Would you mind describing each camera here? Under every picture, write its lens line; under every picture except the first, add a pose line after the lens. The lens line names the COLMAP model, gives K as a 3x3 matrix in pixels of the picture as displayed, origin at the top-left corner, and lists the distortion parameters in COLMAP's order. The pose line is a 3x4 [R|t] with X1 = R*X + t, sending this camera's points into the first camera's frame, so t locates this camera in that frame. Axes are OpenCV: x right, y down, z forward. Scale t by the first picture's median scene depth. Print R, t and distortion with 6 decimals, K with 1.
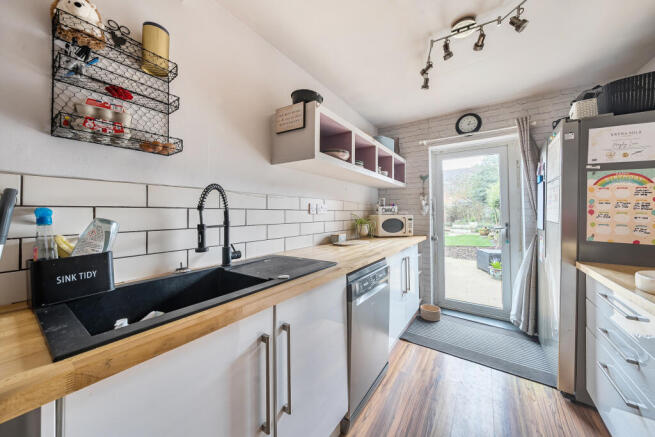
lens RADIAL K [[234.6, 0, 328.7], [0, 234.6, 207.3], [0, 0, 1]] dist [-0.000311, -0.000070]
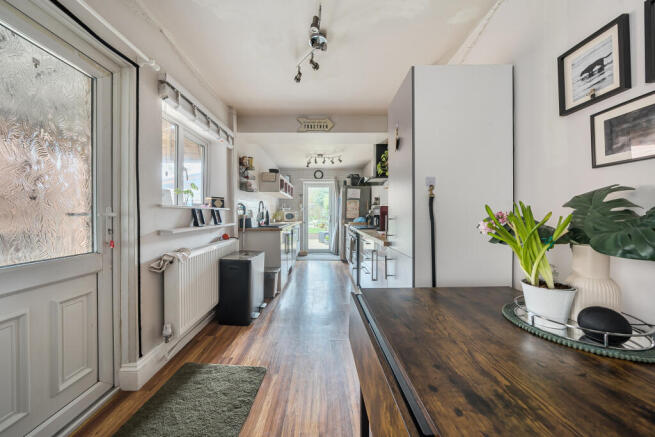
lens RADIAL K [[233.4, 0, 327.5], [0, 233.4, 218.5], [0, 0, 1]] dist [-0.000423, -0.000175]
pose [[0.817373, -0.008972, 0.576038, -0.732034], [-0.016508, 0.999103, 0.038985, 0.005759], [-0.575872, -0.041375, 0.816492, -1.053390]]
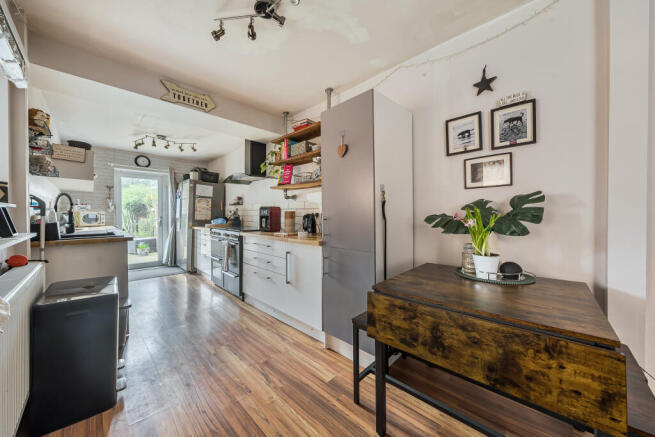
lens RADIAL K [[230.1, 0, 328.0], [0, 230.1, 216.8], [0, 0, 1]] dist [-0.000280, -0.000074]
pose [[0.170054, -0.009702, 0.985387, -0.899082], [-0.022553, 0.999651, 0.013735, 0.013486], [-0.985177, -0.024559, 0.169776, -0.701540]]
